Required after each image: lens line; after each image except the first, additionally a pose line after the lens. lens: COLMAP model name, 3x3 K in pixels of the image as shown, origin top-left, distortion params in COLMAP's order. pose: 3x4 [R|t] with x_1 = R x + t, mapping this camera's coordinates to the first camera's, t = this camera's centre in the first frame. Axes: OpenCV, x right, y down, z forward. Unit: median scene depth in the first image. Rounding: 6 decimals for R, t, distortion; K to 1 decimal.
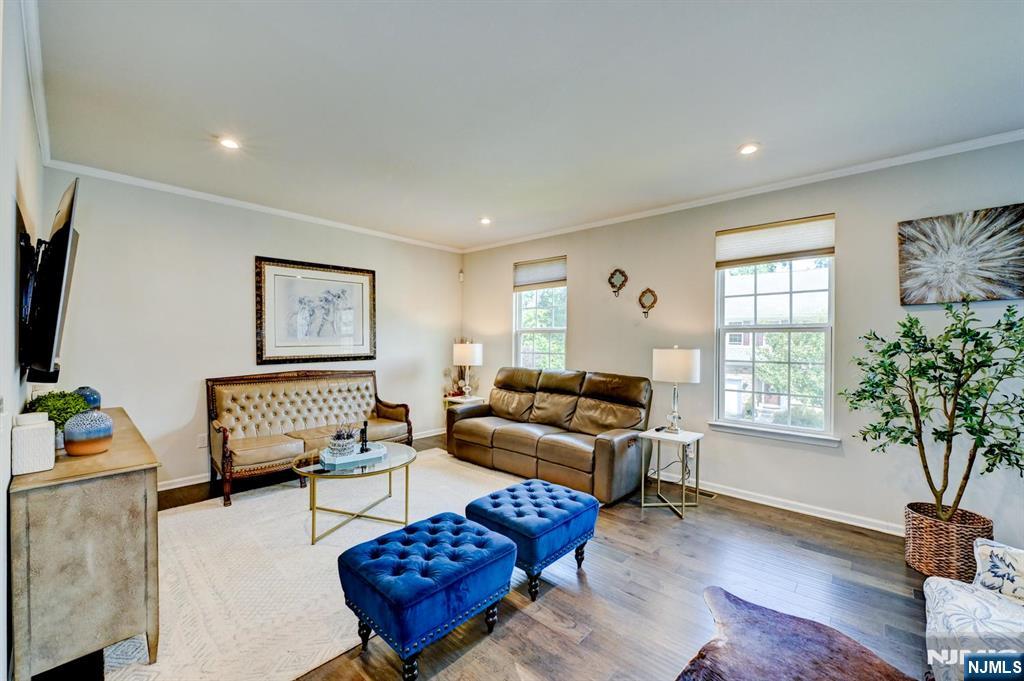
lens RADIAL K [[407.6, 0, 512.0], [0, 407.6, 340.5], [0, 0, 1]] dist [-0.001084, -0.000212]
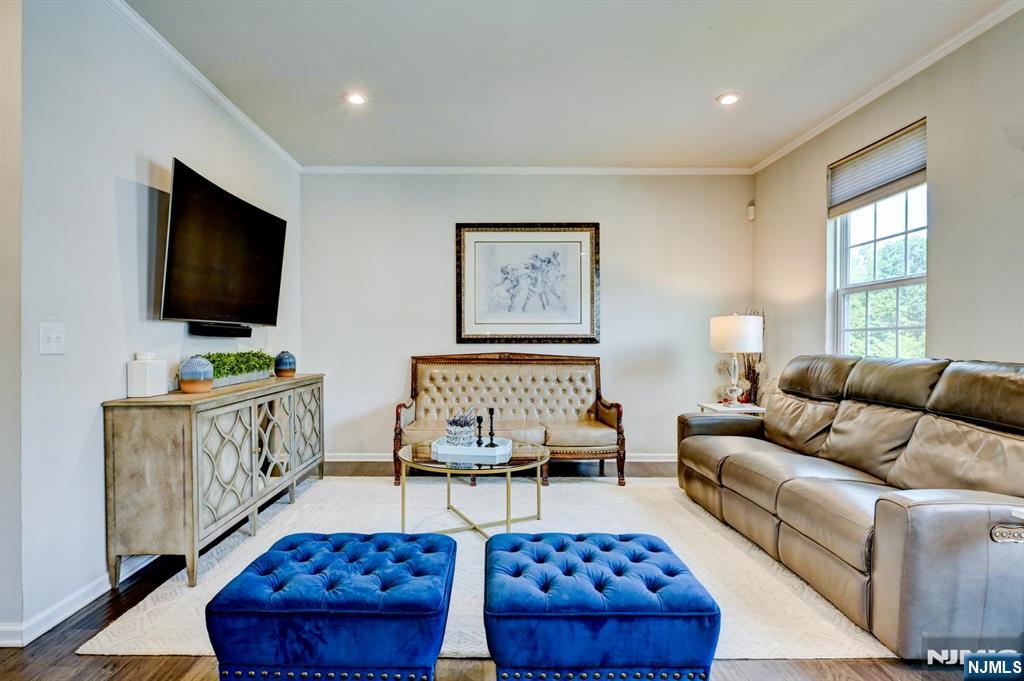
lens RADIAL K [[523.8, 0, 495.9], [0, 523.8, 349.7], [0, 0, 1]] dist [-0.002185, -0.000030]
pose [[0.681863, 0.003192, -0.731473, 0.276876], [0.002431, 0.999975, 0.006630, 0.063862], [0.731476, -0.006300, 0.681838, 0.263823]]
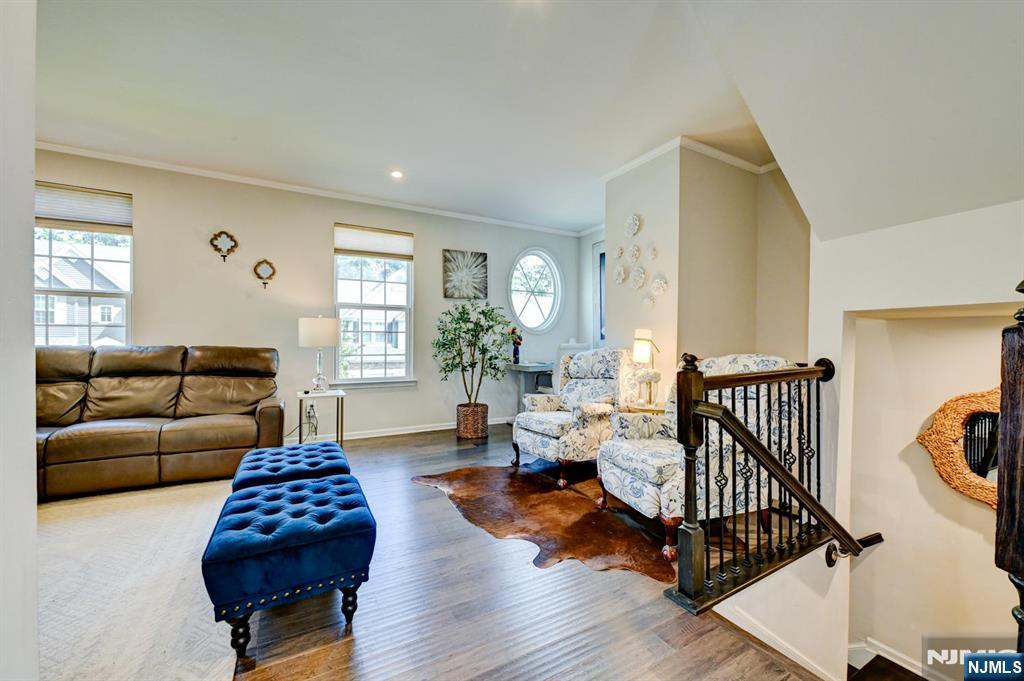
lens RADIAL K [[407.6, 0, 512.0], [0, 407.6, 340.5], [0, 0, 1]] dist [-0.001084, -0.000212]
pose [[0.310053, 0.001133, 0.950719, -0.421540], [-0.001402, 0.999999, -0.000734, 0.068992], [-0.950718, -0.001106, 0.310054, 0.126913]]
